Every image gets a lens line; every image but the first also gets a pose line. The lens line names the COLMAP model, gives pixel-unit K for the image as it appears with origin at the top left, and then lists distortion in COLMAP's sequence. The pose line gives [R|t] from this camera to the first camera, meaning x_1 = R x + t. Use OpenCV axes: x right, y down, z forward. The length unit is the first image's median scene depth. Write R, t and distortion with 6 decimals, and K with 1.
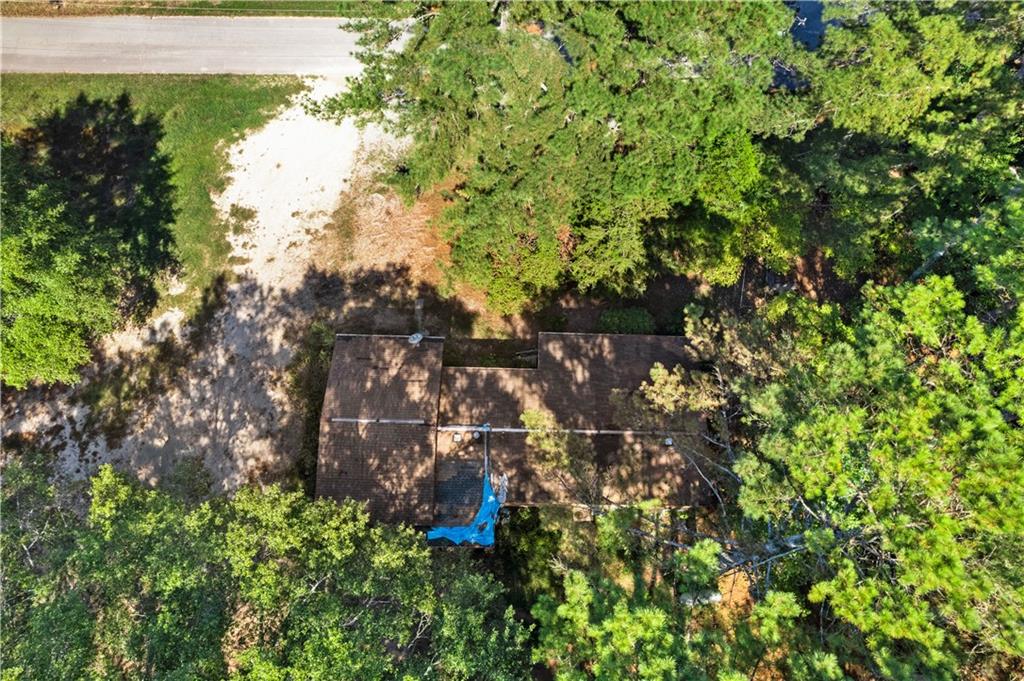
lens RADIAL K [[648.6, 0, 517.0], [0, 648.6, 340.5], [0, 0, 1]] dist [-0.000459, 0.040137]
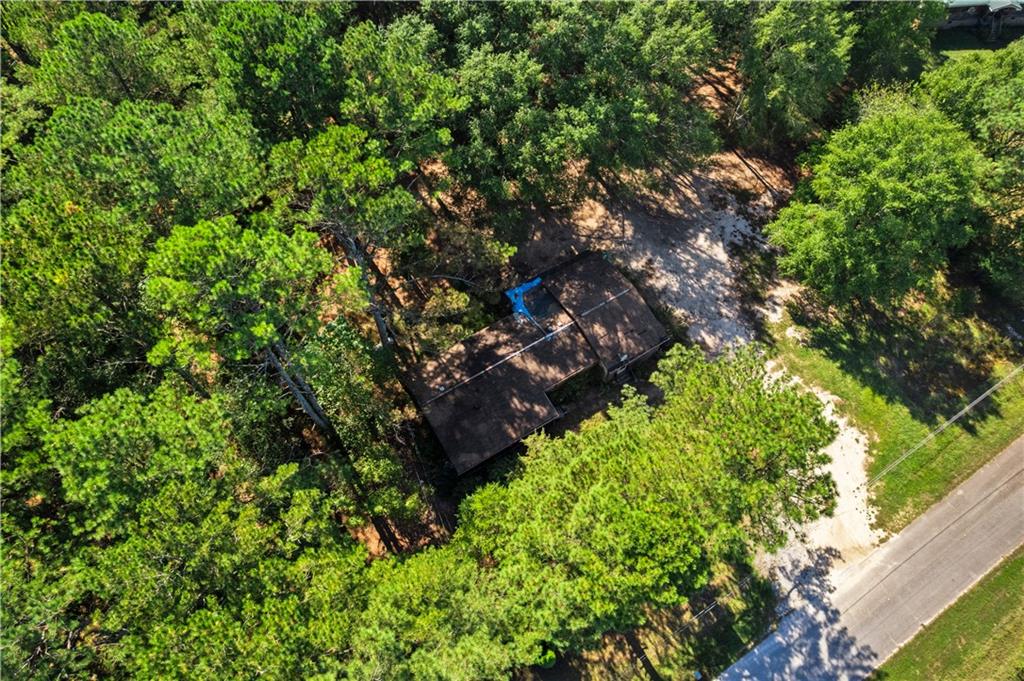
lens RADIAL K [[648.6, 0, 517.0], [0, 648.6, 340.5], [0, 0, 1]] dist [-0.000459, 0.040137]
pose [[-0.831731, 0.486855, -0.266825, 0.373001], [-0.530575, -0.555559, 0.640191, -0.712420], [0.163443, 0.674037, 0.720389, -0.101656]]
